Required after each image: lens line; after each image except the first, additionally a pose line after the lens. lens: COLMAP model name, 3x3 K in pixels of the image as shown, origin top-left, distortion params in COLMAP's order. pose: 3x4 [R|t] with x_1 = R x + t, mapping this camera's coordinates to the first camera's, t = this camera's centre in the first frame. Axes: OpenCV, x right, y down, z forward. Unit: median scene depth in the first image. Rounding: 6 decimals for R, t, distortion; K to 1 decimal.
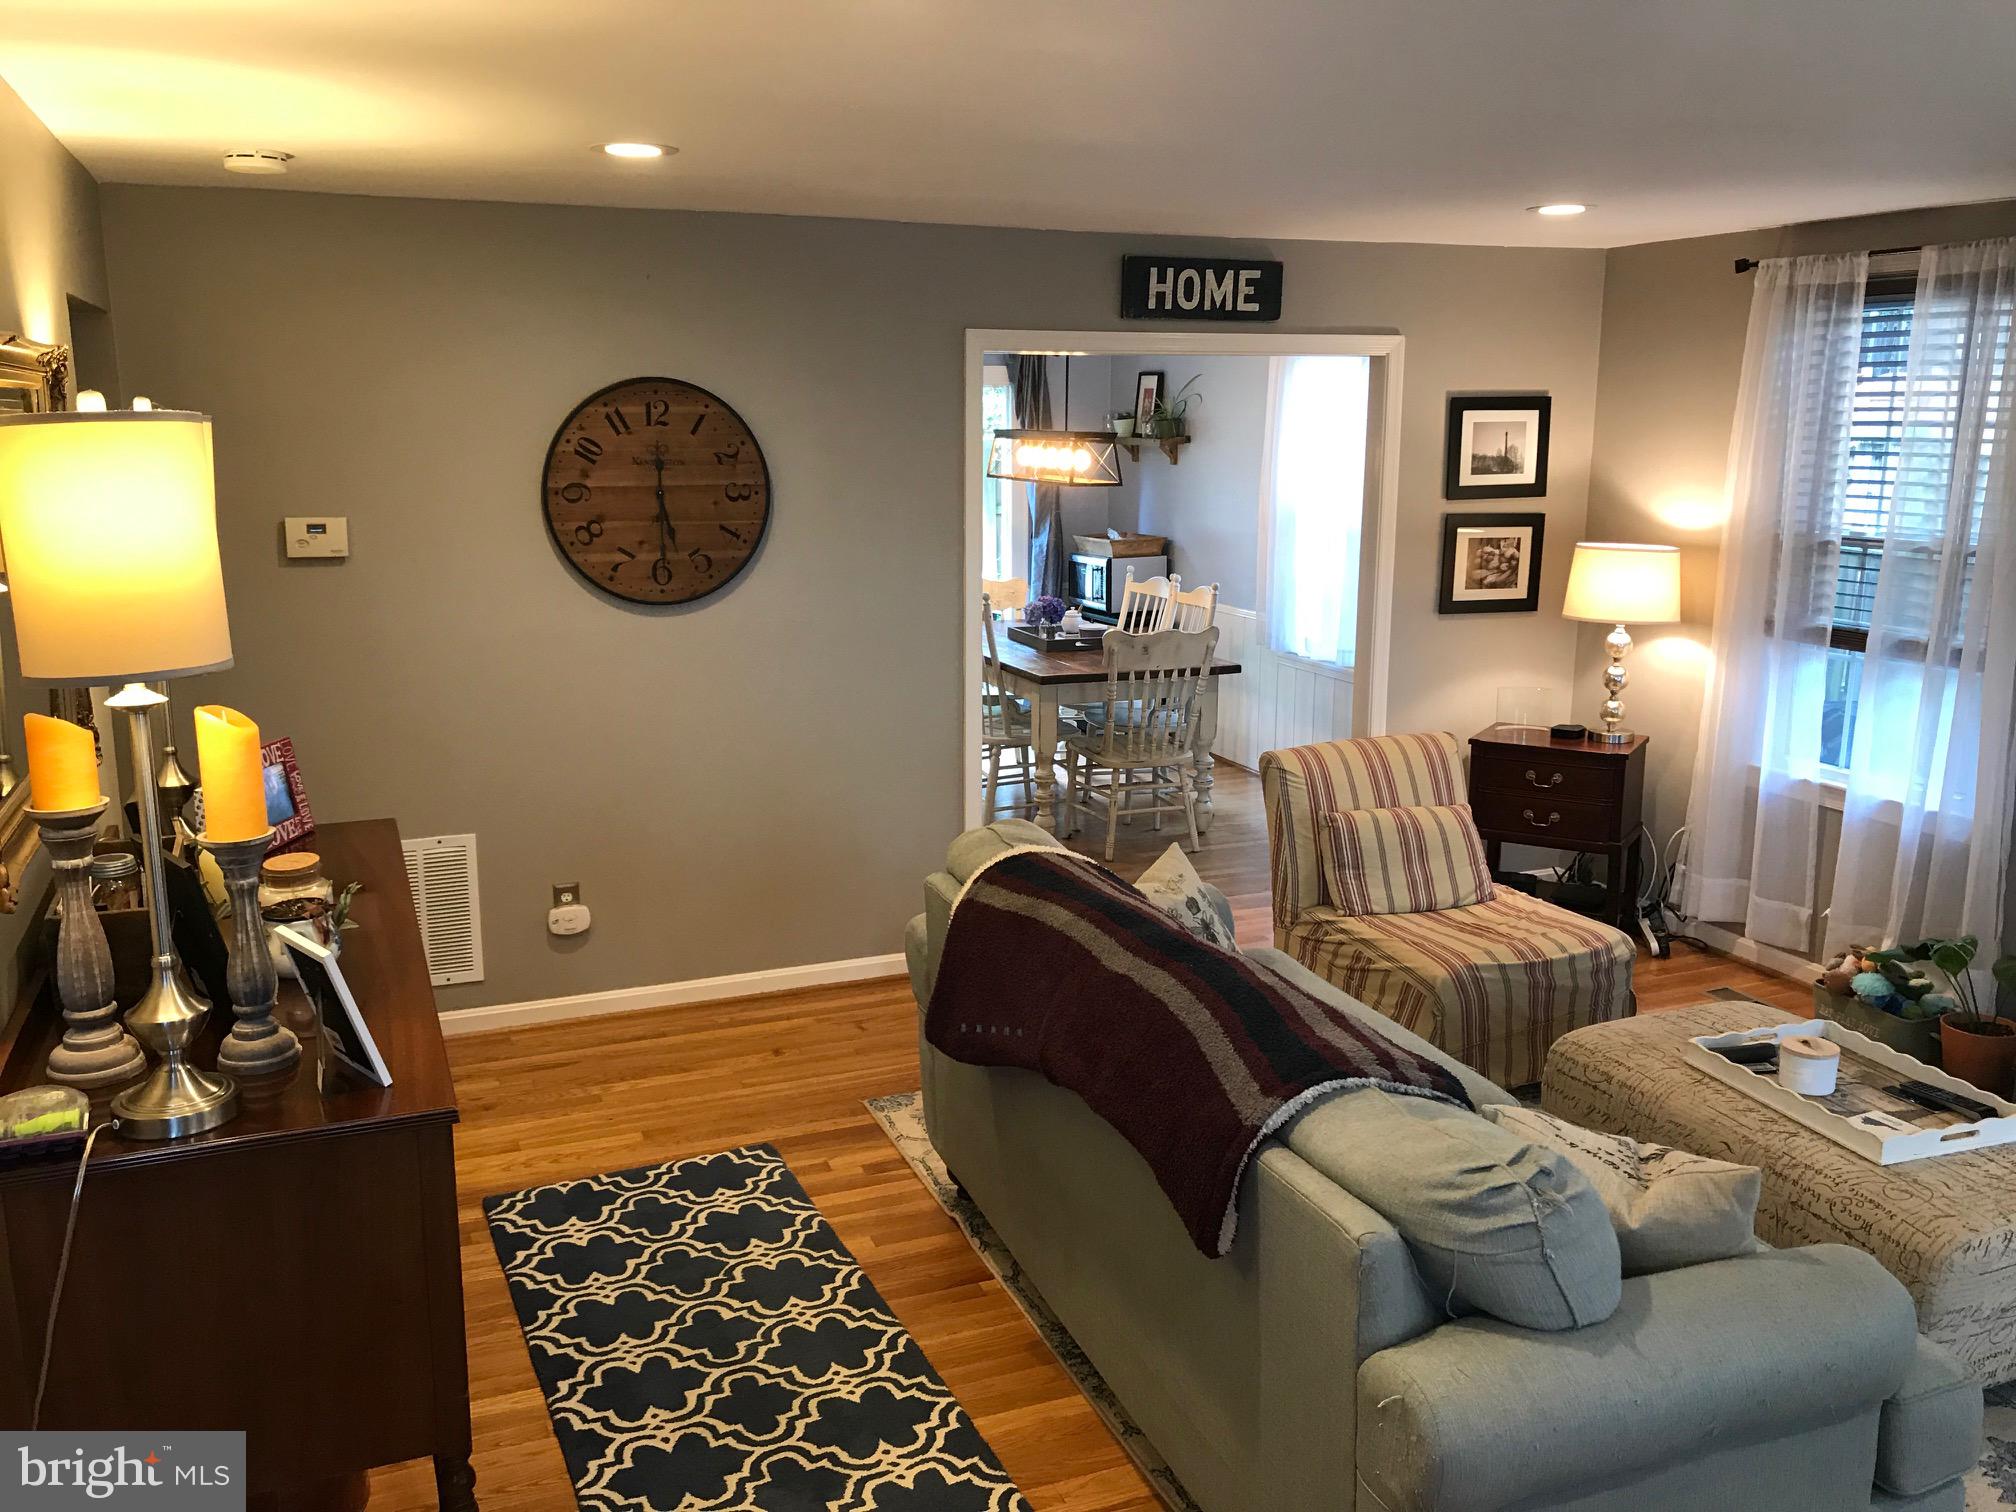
lens RADIAL K [[1672.9, 0, 1004.0], [0, 1672.9, 738.4], [0, 0, 1]] dist [0.050263, -0.073879]
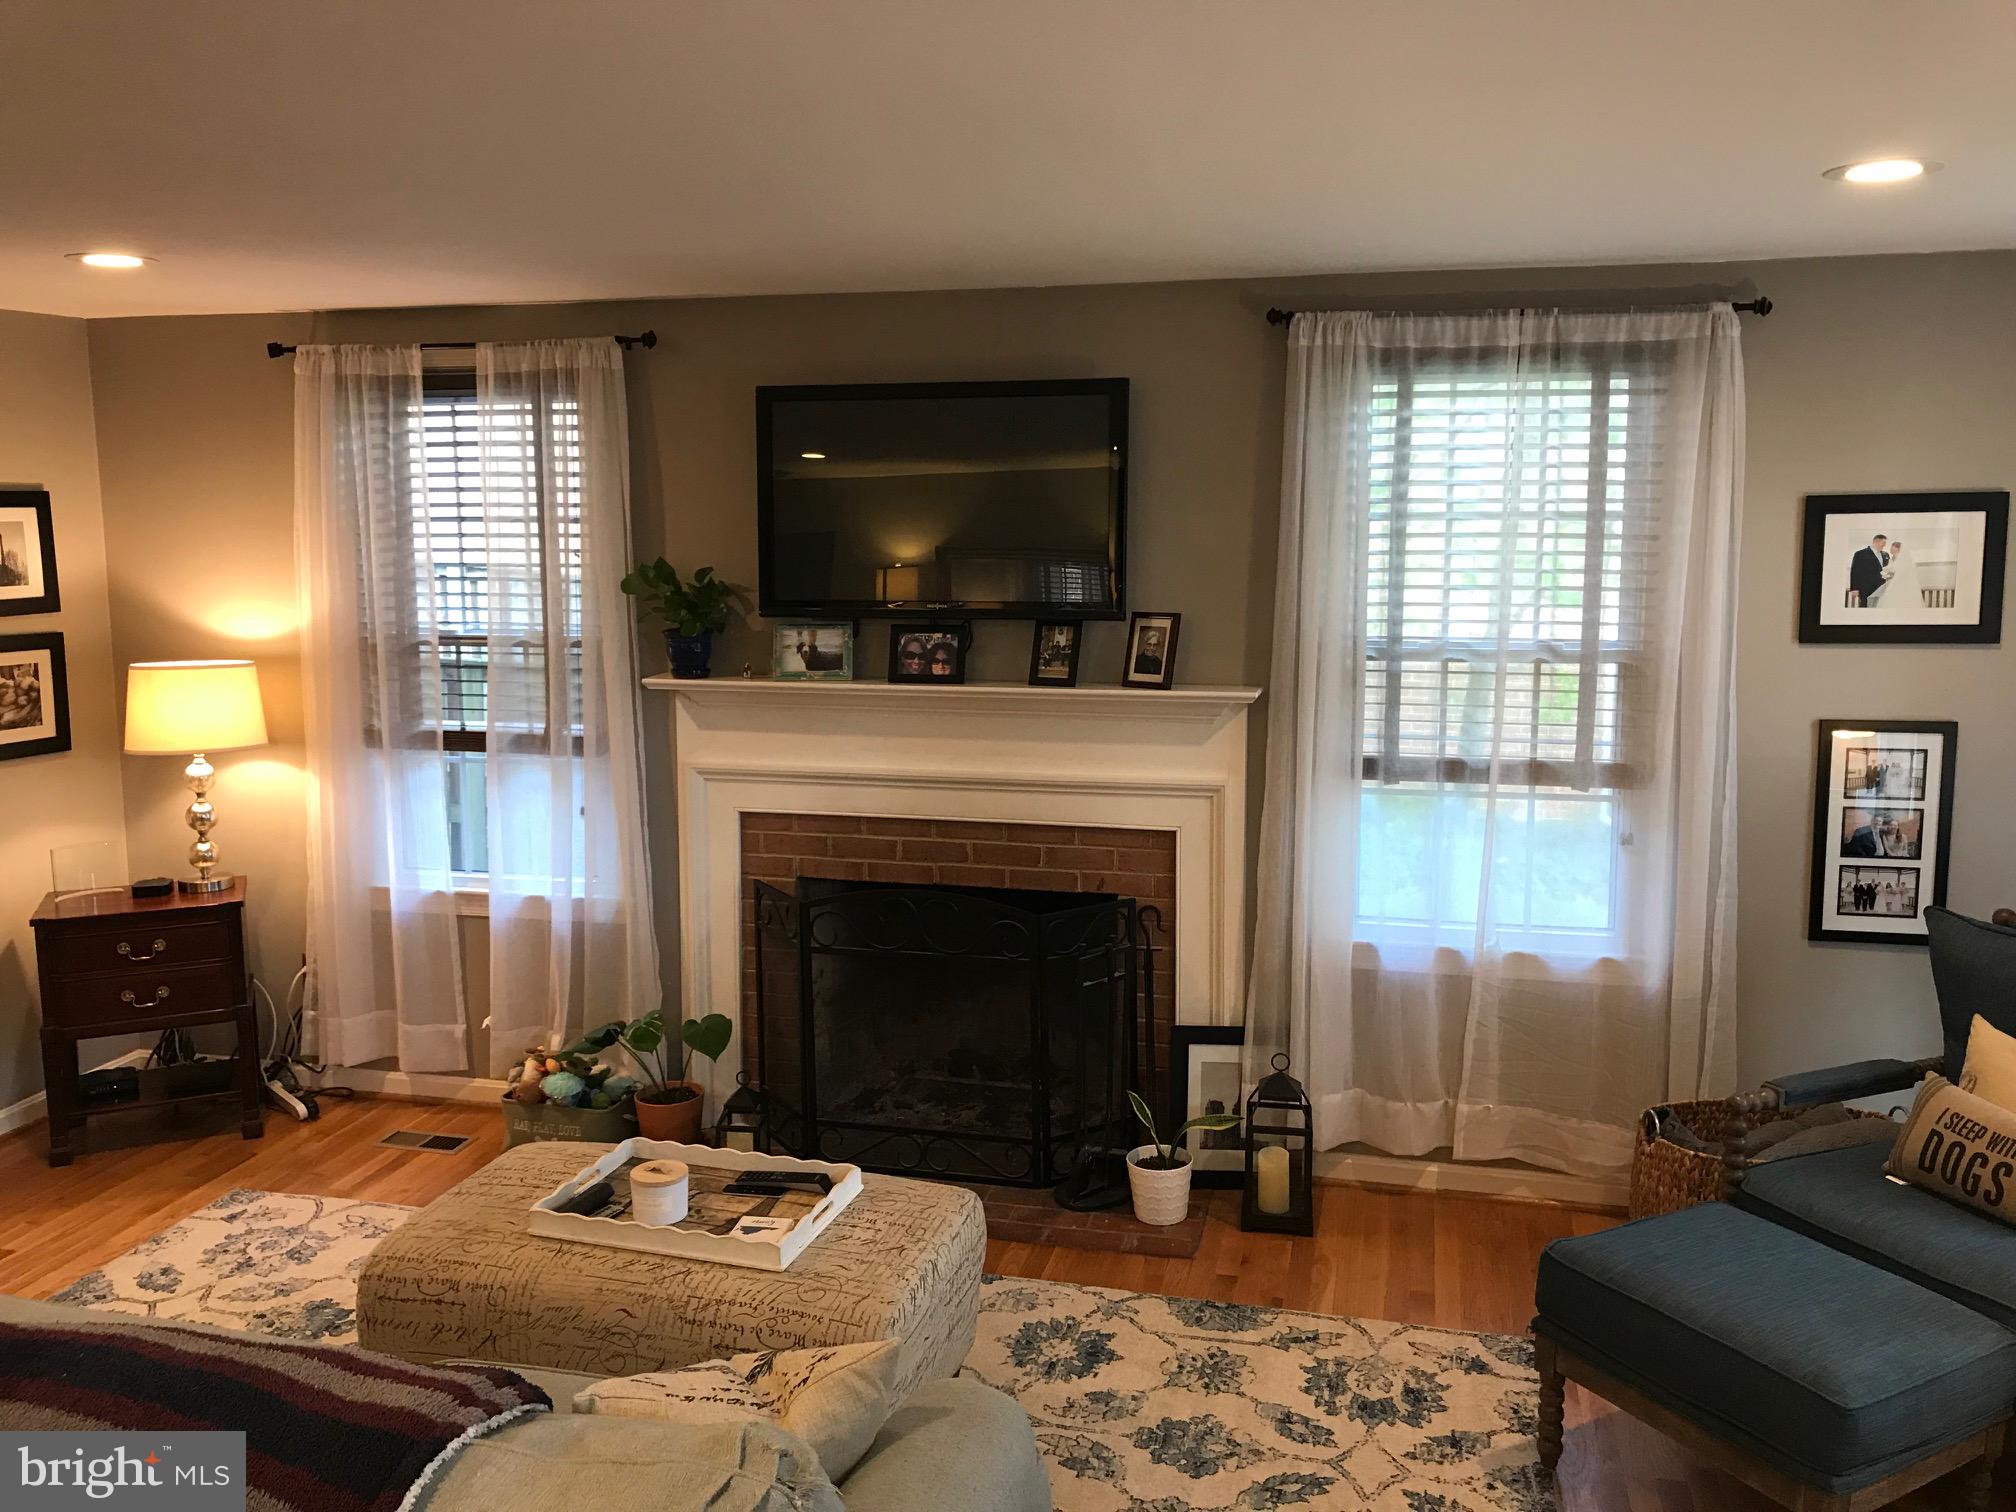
lens RADIAL K [[1672.9, 0, 1004.0], [0, 1672.9, 738.4], [0, 0, 1]] dist [0.050263, -0.073879]
pose [[0.589869, -0.114842, 0.799291, -0.088708], [0.162576, 0.986456, 0.021754, -0.030887], [-0.790964, 0.117114, 0.600551, 0.176821]]
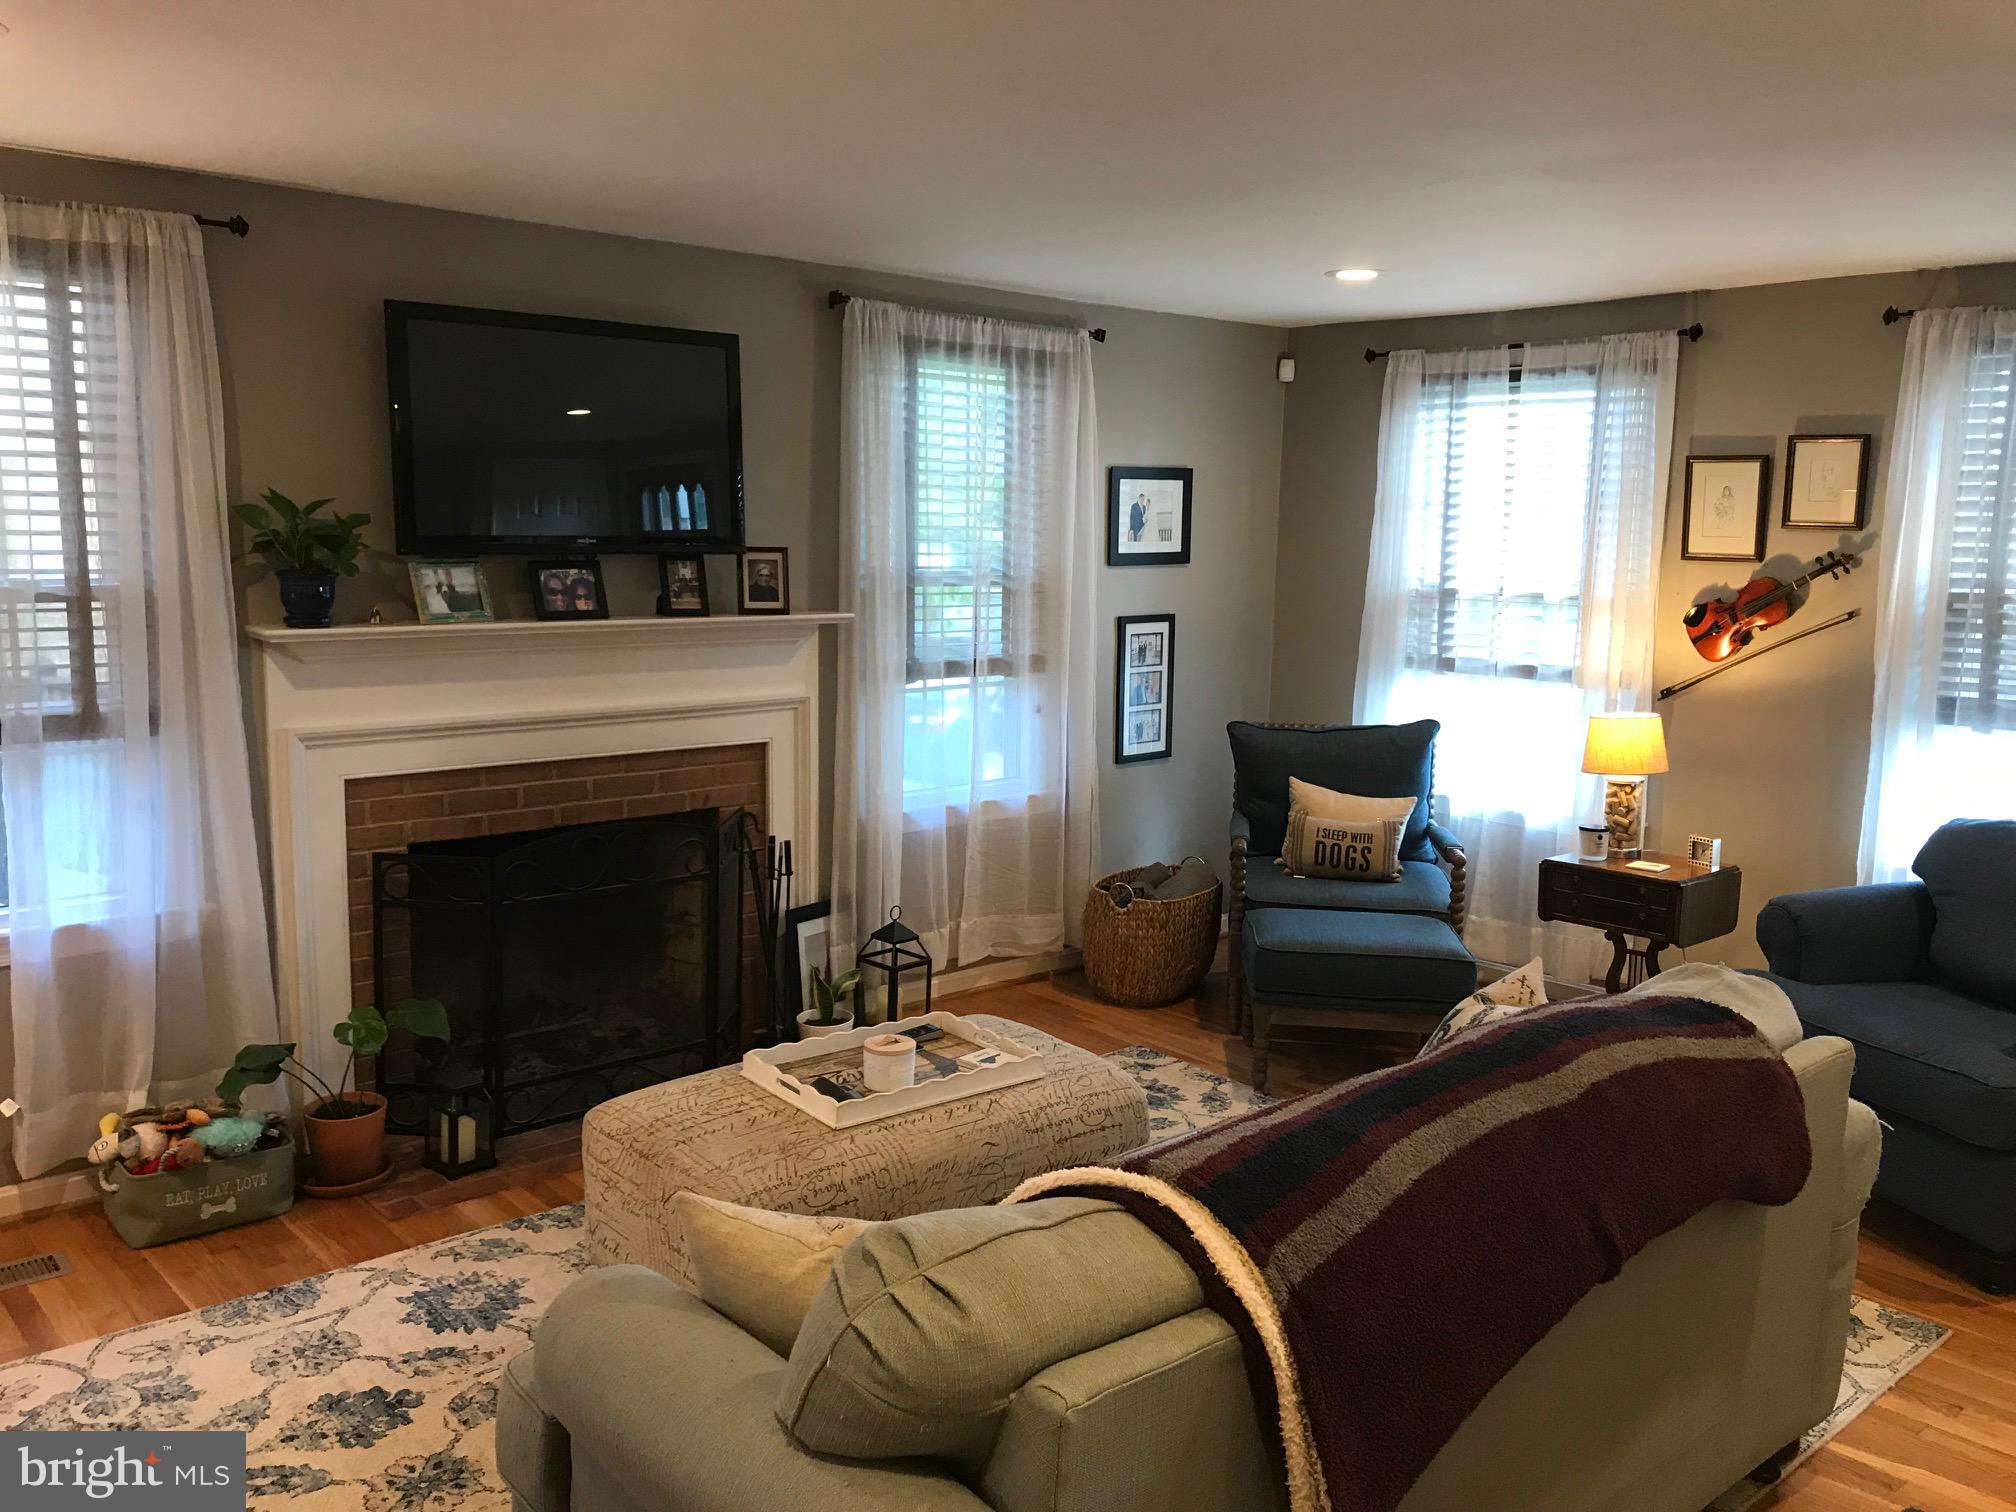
lens RADIAL K [[1672.9, 0, 1004.0], [0, 1672.9, 738.4], [0, 0, 1]] dist [0.050263, -0.073879]
pose [[-0.349996, -0.129883, 0.927703, -0.314194], [0.163973, 0.966556, 0.197185, -0.125579], [-0.922288, 0.221133, -0.316993, 0.834753]]
